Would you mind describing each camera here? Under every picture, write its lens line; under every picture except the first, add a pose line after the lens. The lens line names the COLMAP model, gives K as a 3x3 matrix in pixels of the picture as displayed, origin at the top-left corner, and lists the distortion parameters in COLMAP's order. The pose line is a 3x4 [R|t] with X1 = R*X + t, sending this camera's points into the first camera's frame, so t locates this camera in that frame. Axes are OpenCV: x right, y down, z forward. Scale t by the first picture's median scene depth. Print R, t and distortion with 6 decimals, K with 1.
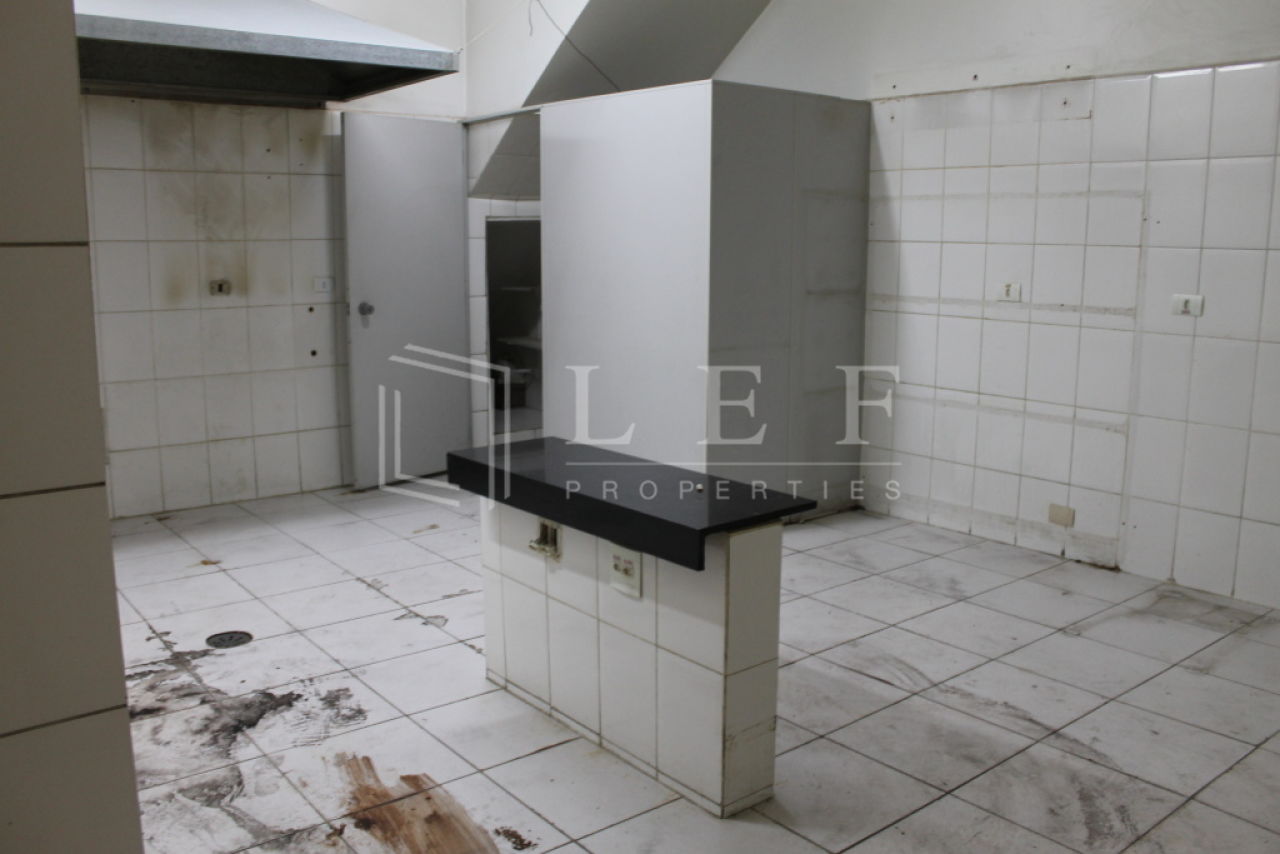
lens RADIAL K [[1099.6, 0, 640.0], [0, 1099.6, 427.0], [0, 0, 1]] dist [-0.167389, 0.152937]
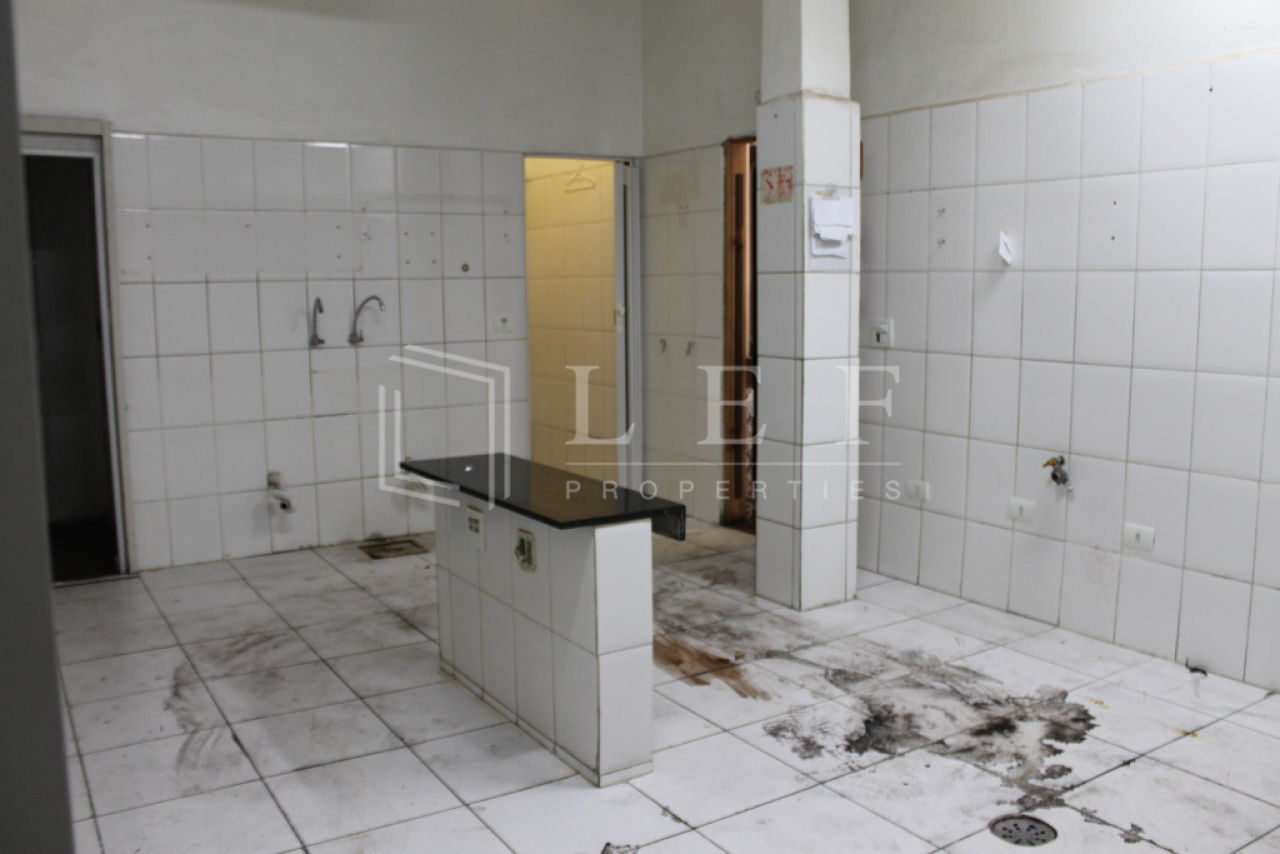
lens RADIAL K [[1099.6, 0, 640.0], [0, 1099.6, 427.0], [0, 0, 1]] dist [-0.167389, 0.152937]
pose [[-0.994833, -0.007277, 0.101266, -0.237170], [0.023414, 0.954097, 0.298581, -0.320568], [-0.098791, 0.299409, -0.948997, 1.902873]]
